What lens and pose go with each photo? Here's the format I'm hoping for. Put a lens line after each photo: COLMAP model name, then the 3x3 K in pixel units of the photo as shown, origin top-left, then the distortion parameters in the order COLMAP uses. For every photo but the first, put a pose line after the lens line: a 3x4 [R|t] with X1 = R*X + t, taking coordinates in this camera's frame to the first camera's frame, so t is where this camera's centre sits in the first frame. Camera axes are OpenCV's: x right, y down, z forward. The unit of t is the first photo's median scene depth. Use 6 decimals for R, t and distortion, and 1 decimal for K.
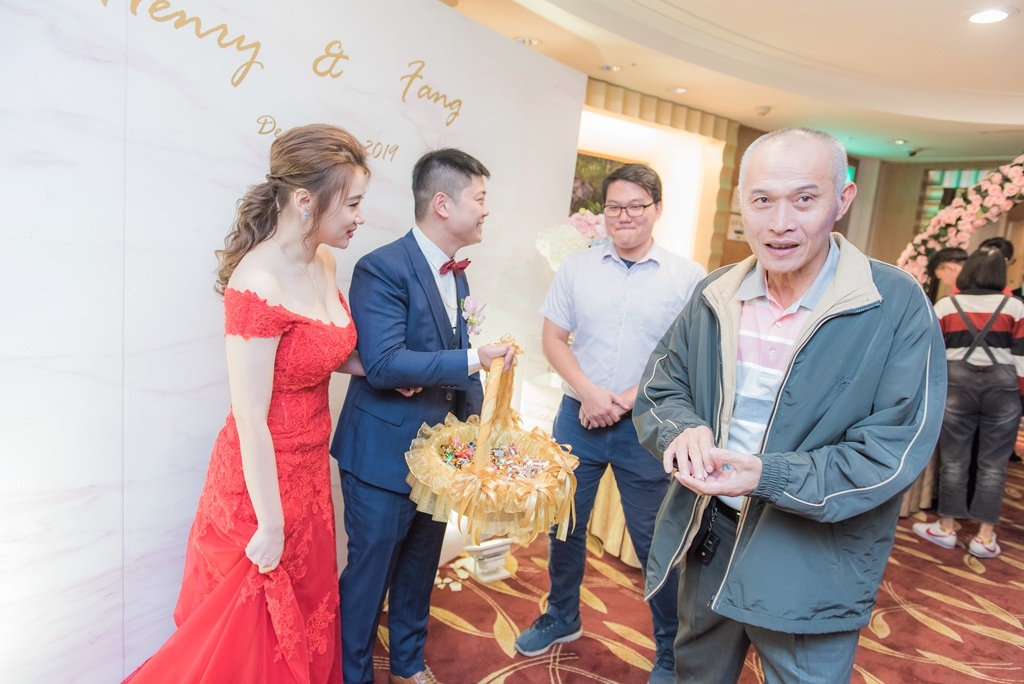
lens RADIAL K [[708.3, 0, 527.9], [0, 708.3, 342.1], [0, 0, 1]] dist [0.000041, 0.000723]
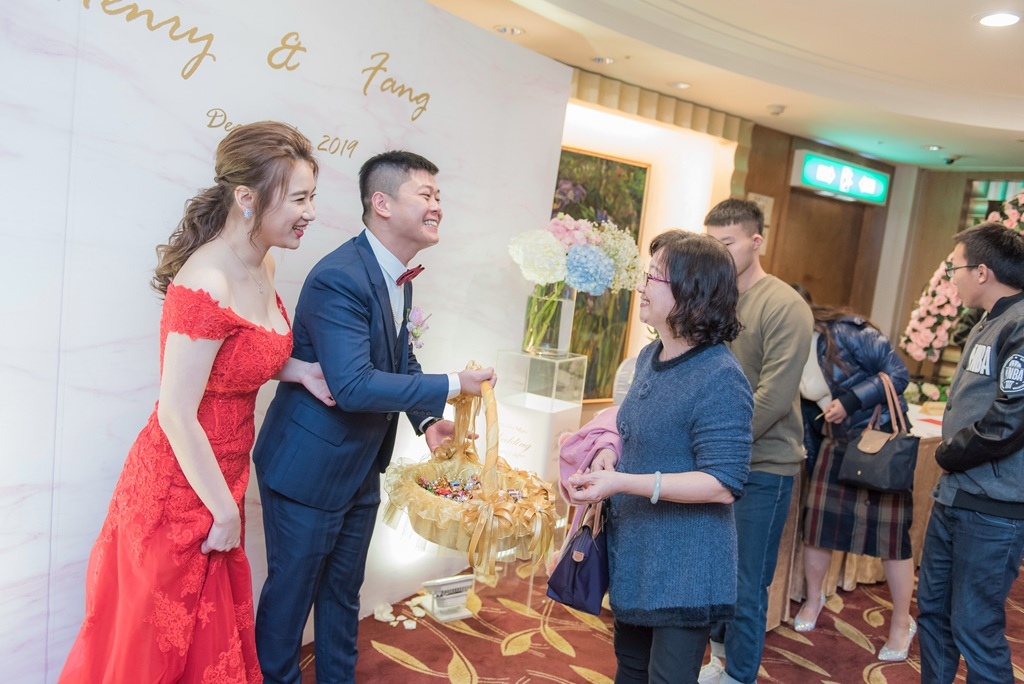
lens RADIAL K [[851.9, 0, 537.4], [0, 851.9, 342.1], [0, 0, 1]] dist [-0.013584, -0.000311]
pose [[0.999684, 0.024594, 0.005264, 0.055547], [-0.024399, 0.999111, -0.034377, 0.021613], [-0.006105, 0.034238, 0.999395, -0.118624]]
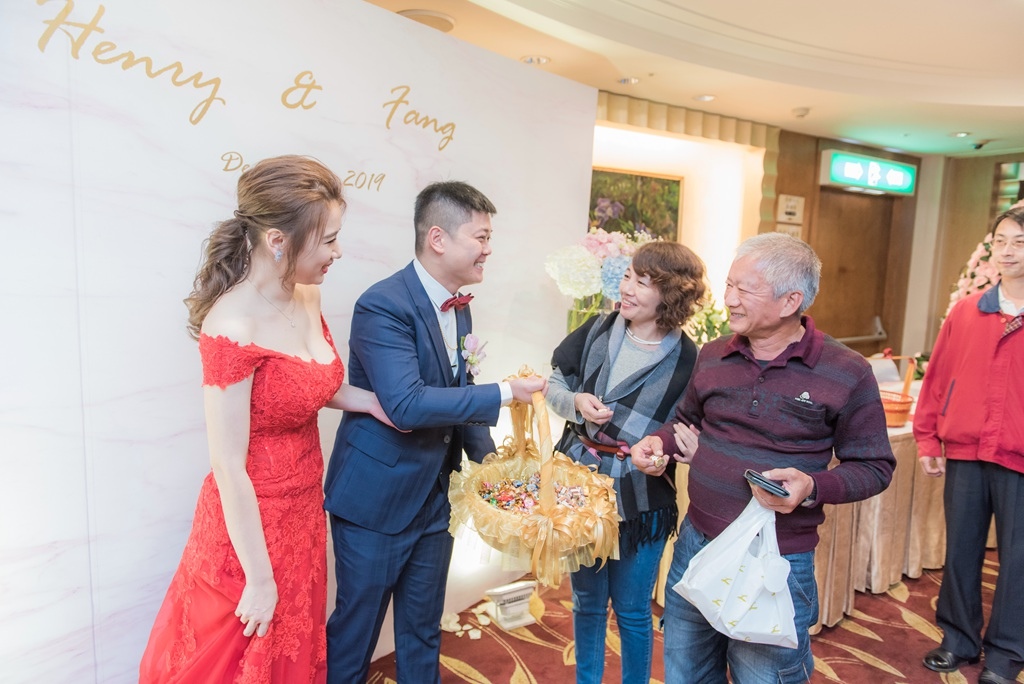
lens RADIAL K [[708.3, 0, 526.2], [0, 708.3, 340.3], [0, 0, 1]] dist [0.000041, 0.000723]
pose [[0.993223, -0.047119, -0.106248, 0.100358], [0.042891, 0.998208, -0.041734, -0.002865], [0.108024, 0.036894, 0.993463, 0.069982]]
